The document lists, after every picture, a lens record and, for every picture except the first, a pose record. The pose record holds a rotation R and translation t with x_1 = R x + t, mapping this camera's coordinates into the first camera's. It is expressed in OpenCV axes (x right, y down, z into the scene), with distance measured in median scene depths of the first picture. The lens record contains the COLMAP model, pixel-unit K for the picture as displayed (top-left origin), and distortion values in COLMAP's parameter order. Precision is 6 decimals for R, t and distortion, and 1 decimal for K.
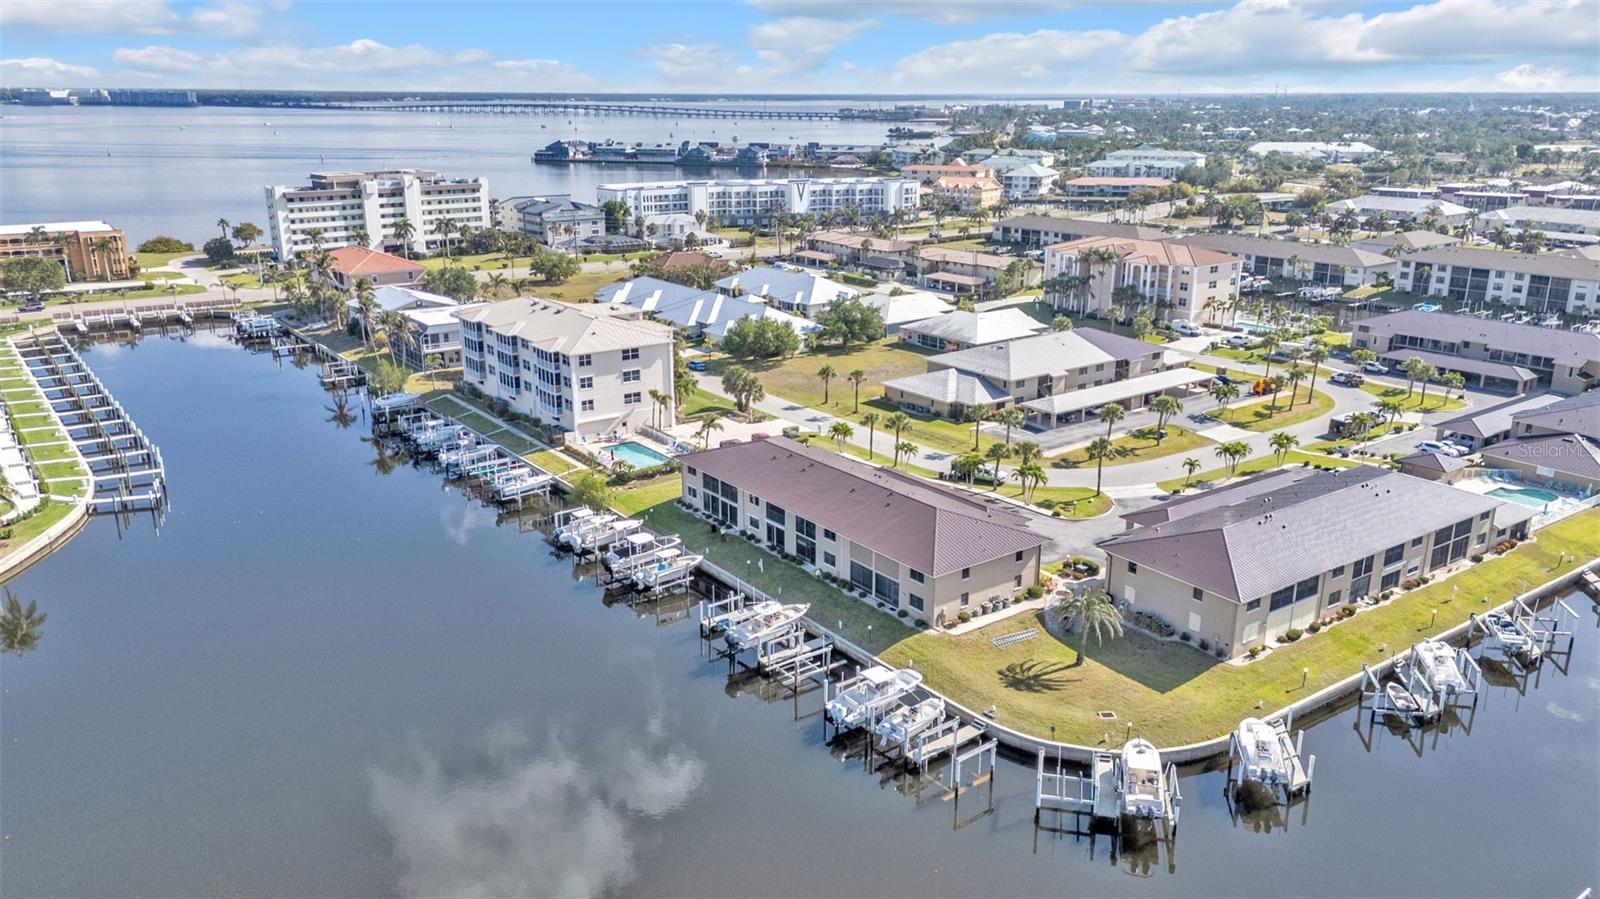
lens RADIAL K [[1167.7, 0, 800.0], [0, 1167.7, 449.5], [0, 0, 1]] dist [0.085770, -0.098152]
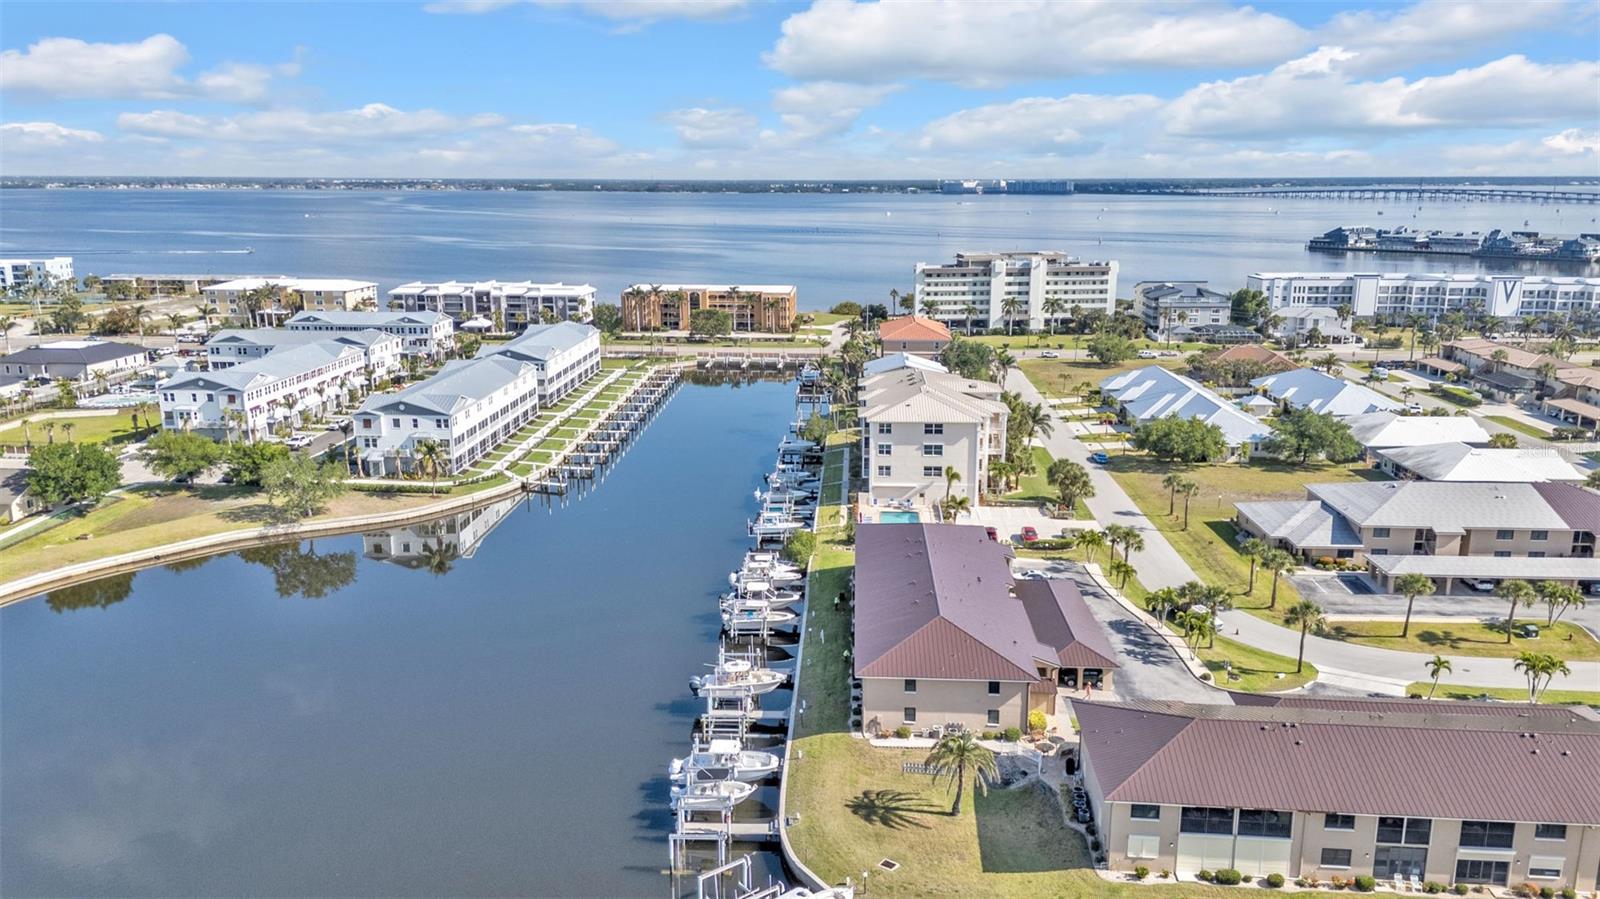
lens RADIAL K [[1167.7, 0, 800.0], [0, 1167.7, 449.5], [0, 0, 1]] dist [0.085770, -0.098152]
pose [[0.766918, 0.141807, -0.625881, 0.277802], [-0.184195, 0.982885, -0.003008, -0.026335], [0.614743, 0.117591, 0.779913, 0.087166]]
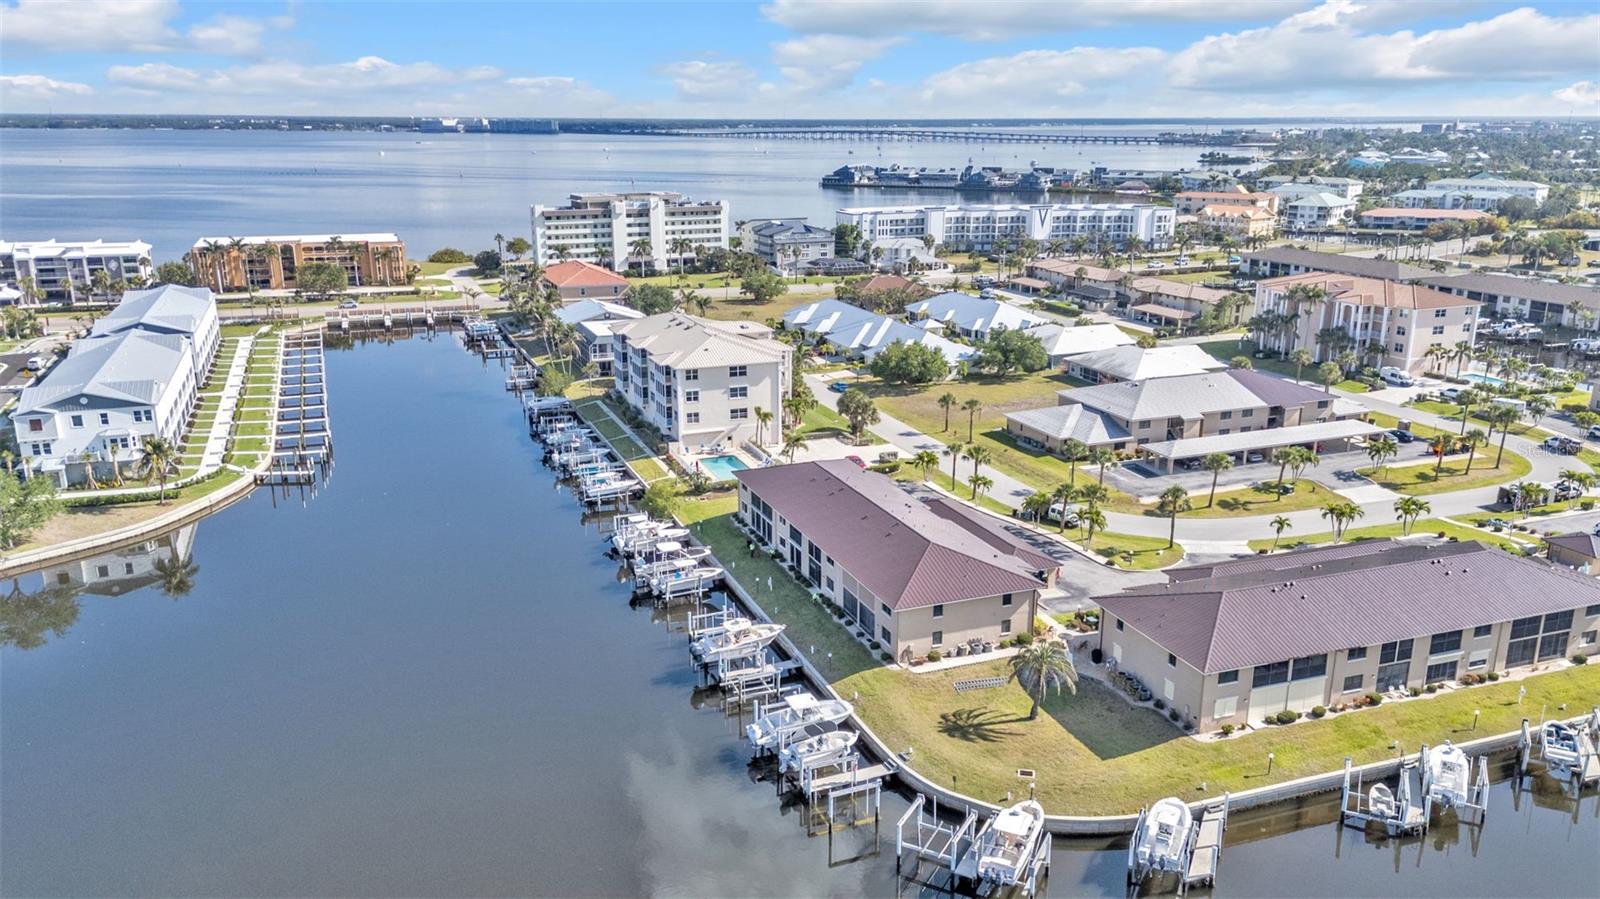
lens RADIAL K [[1167.7, 0, 800.0], [0, 1167.7, 449.5], [0, 0, 1]] dist [0.085770, -0.098152]
pose [[0.964862, 0.070218, -0.253201, 0.117723], [-0.075209, 0.997117, -0.010073, -0.004180], [0.251764, 0.028762, 0.967361, 0.012194]]
